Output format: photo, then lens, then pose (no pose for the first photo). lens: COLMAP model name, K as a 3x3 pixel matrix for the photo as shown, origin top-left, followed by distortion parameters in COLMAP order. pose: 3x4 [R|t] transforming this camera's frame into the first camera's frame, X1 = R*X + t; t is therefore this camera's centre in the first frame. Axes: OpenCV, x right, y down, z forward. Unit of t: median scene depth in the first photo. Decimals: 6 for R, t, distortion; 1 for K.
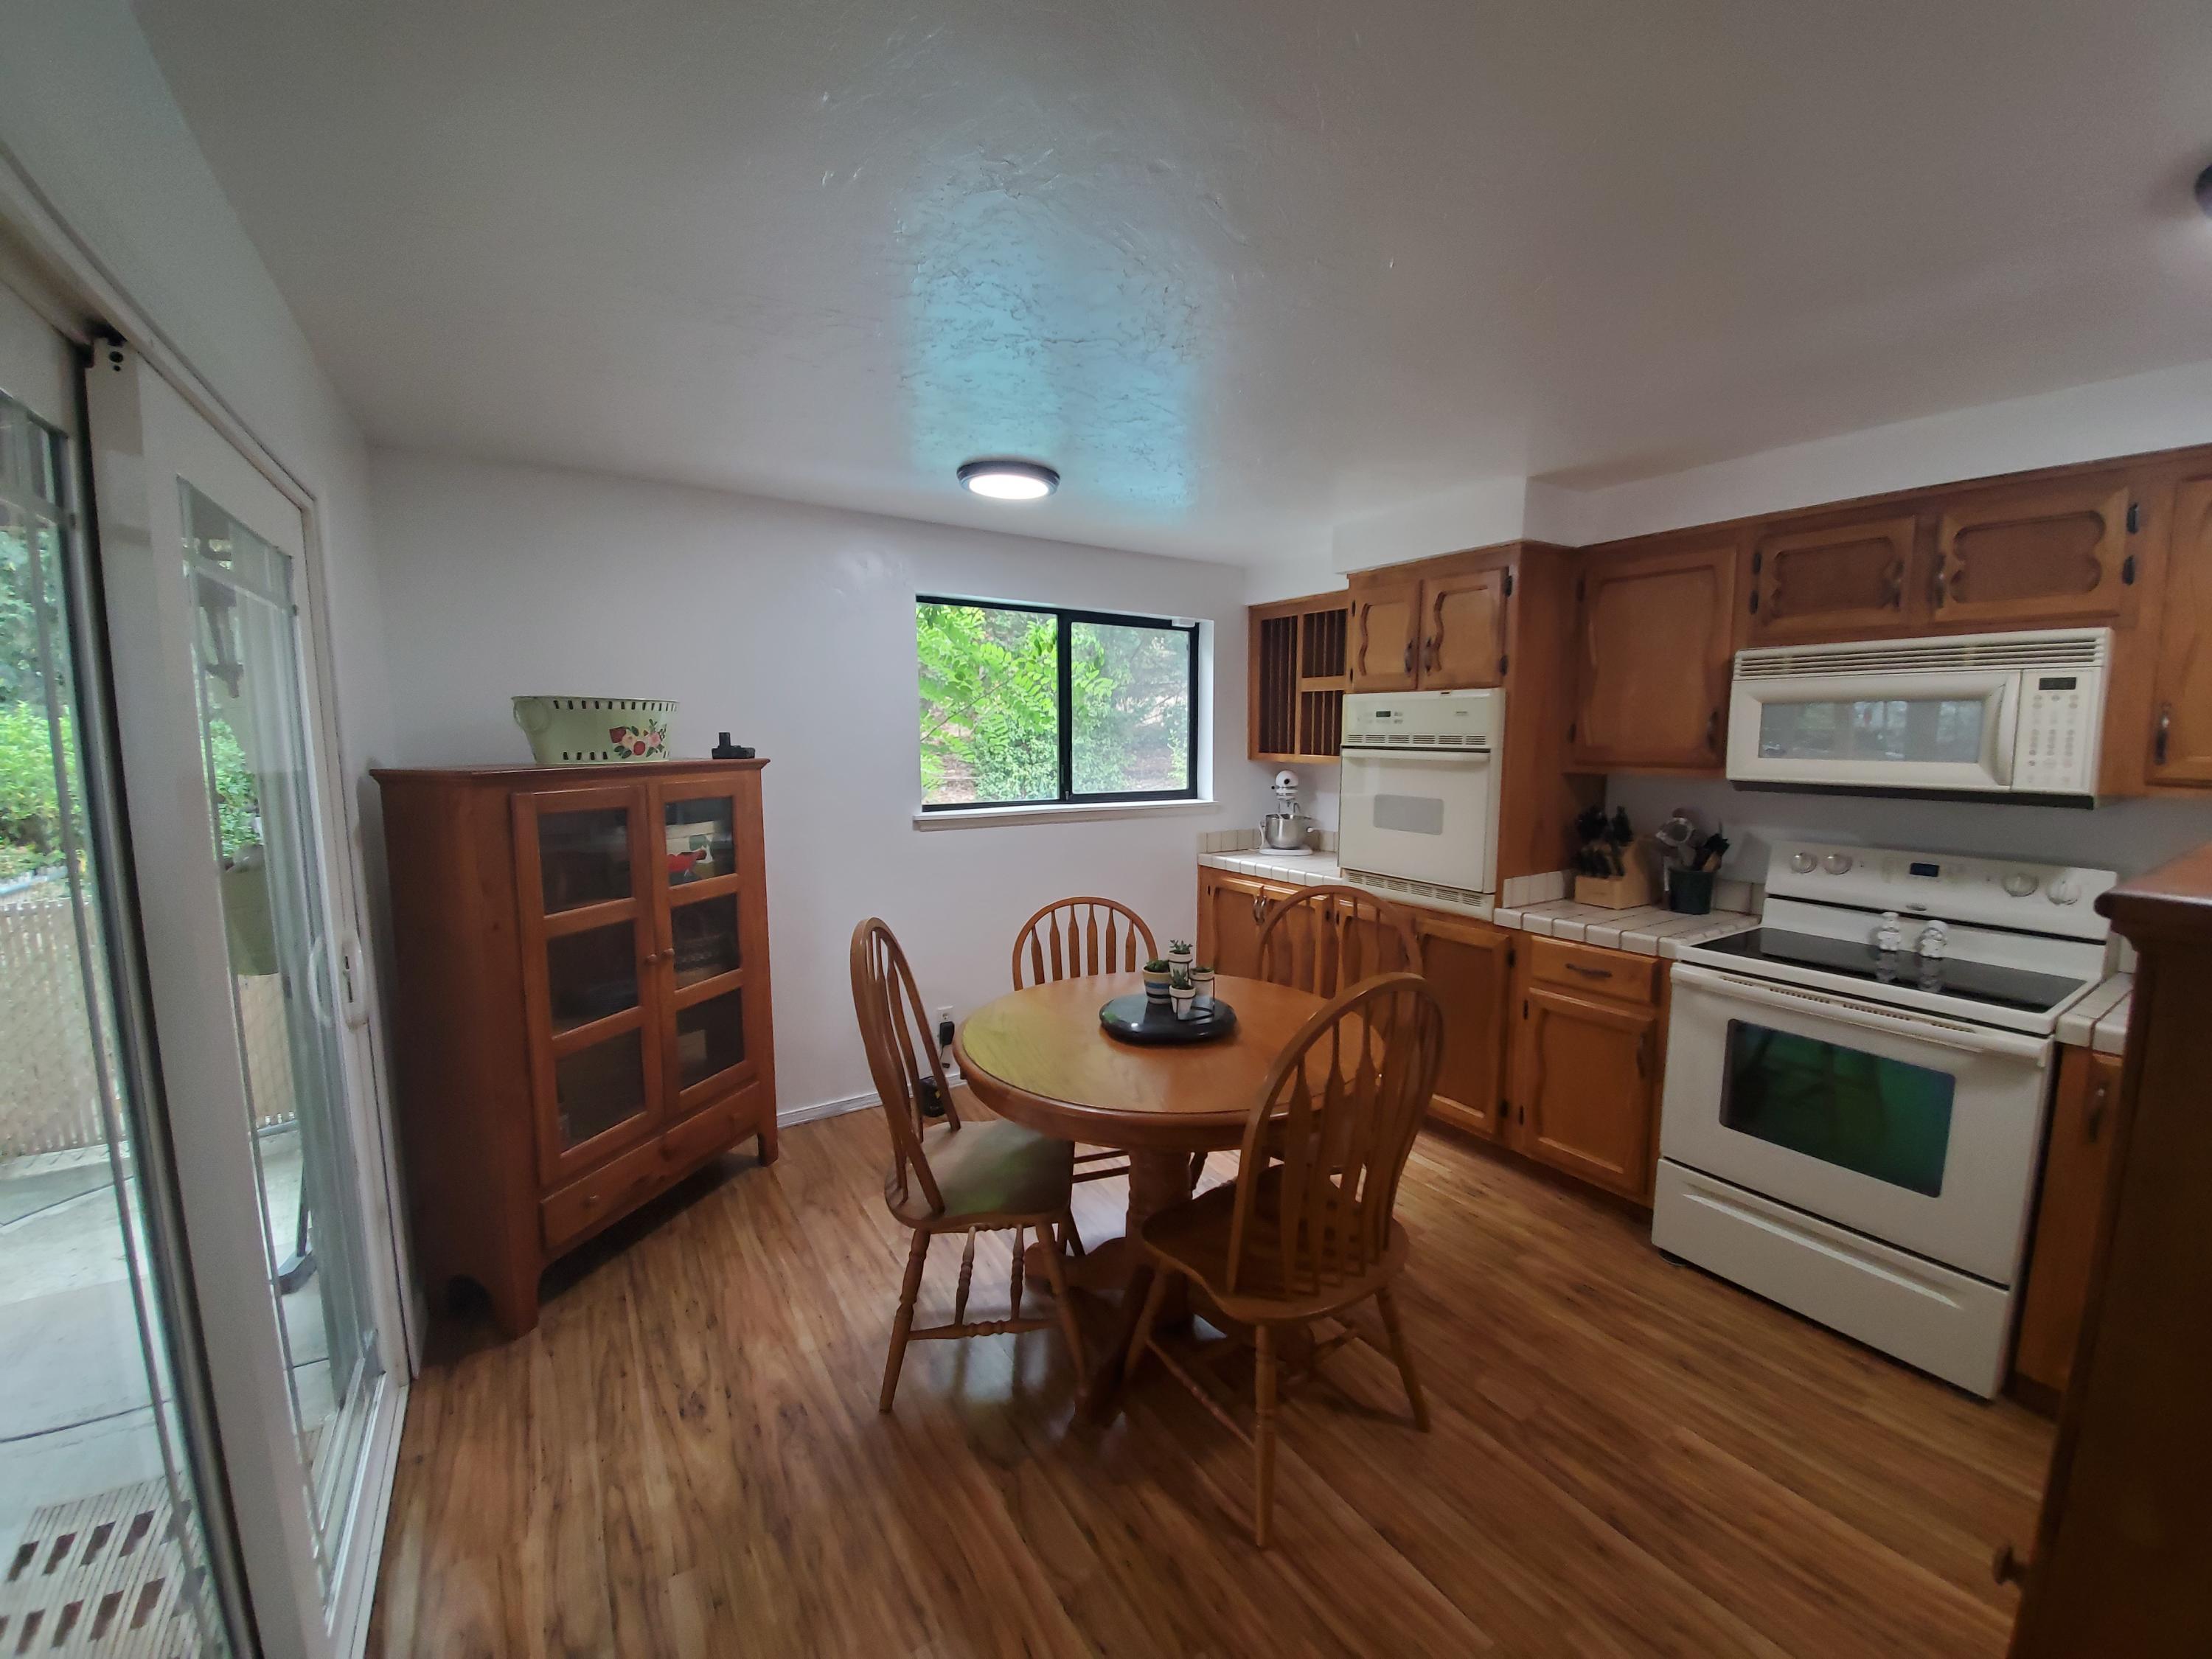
lens RADIAL K [[879.6, 0, 1106.0], [0, 879.6, 829.5], [0, 0, 1]] dist [-0.005879, -0.000392]
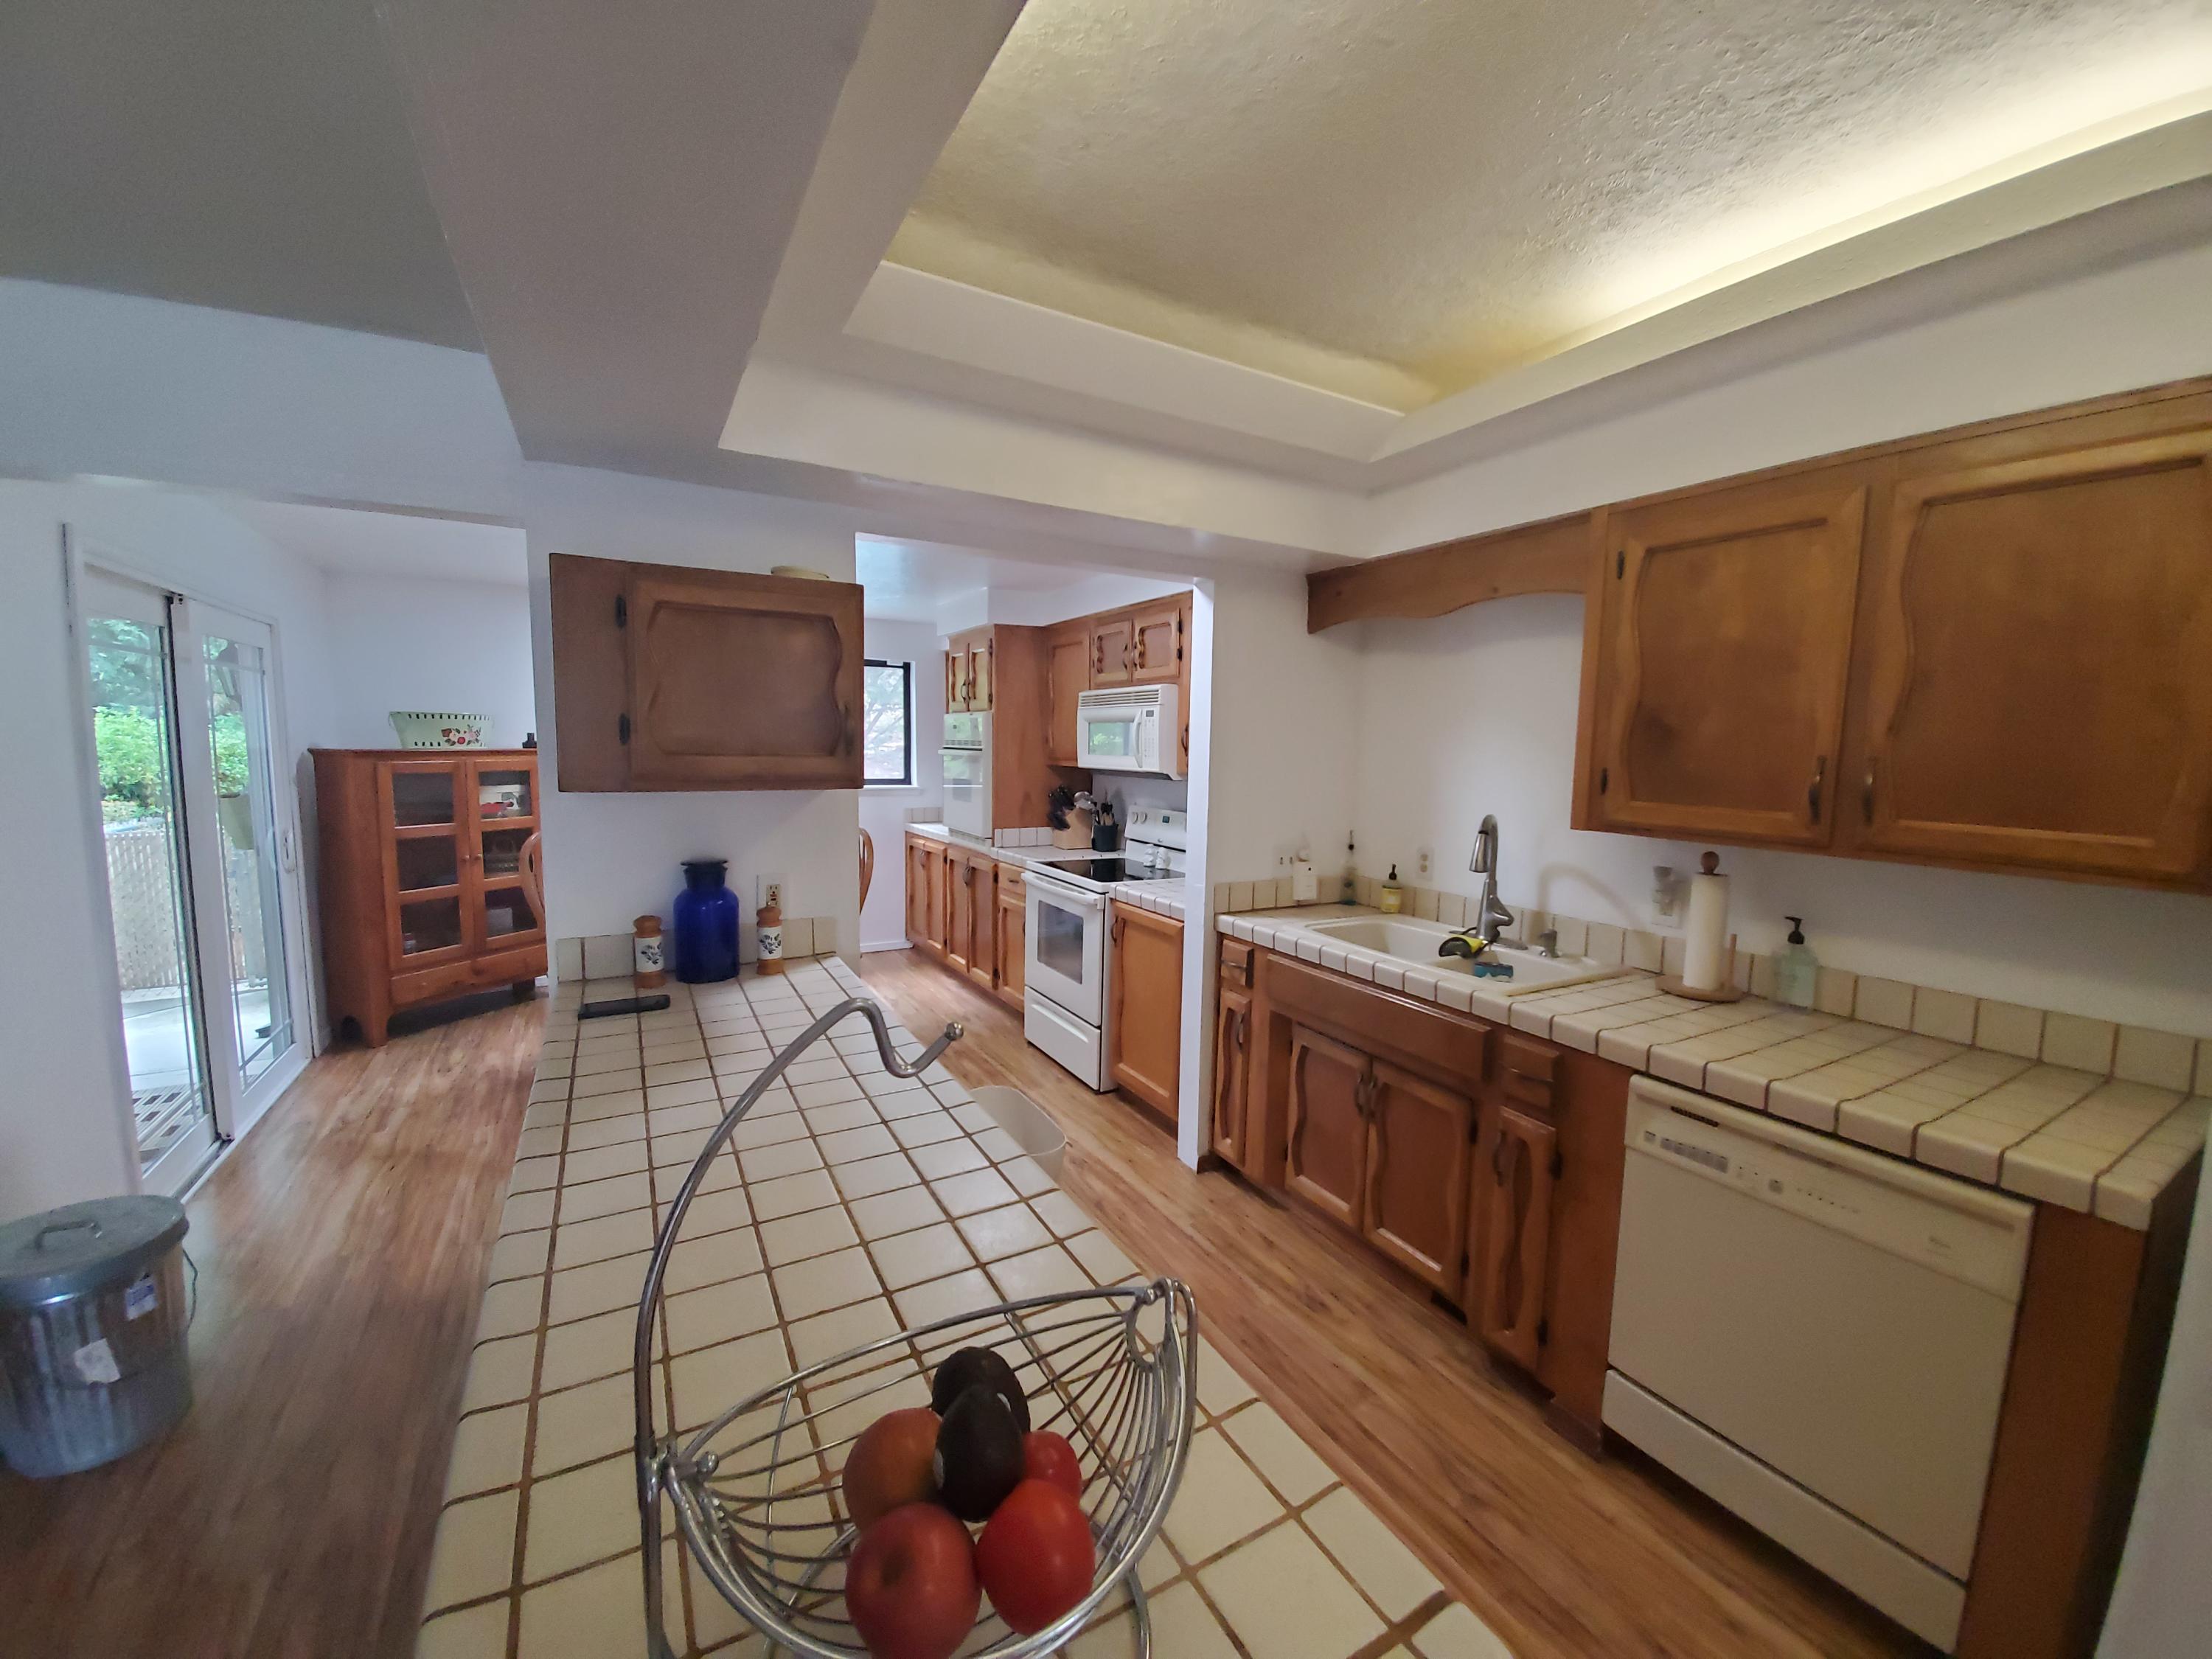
lens RADIAL K [[879.6, 0, 1106.0], [0, 879.6, 829.5], [0, 0, 1]] dist [-0.005879, -0.000392]
pose [[0.998665, 0.018146, -0.048364, 0.876847], [-0.018827, 0.999729, -0.013665, 0.089502], [0.048103, 0.014557, 0.998736, -0.727166]]
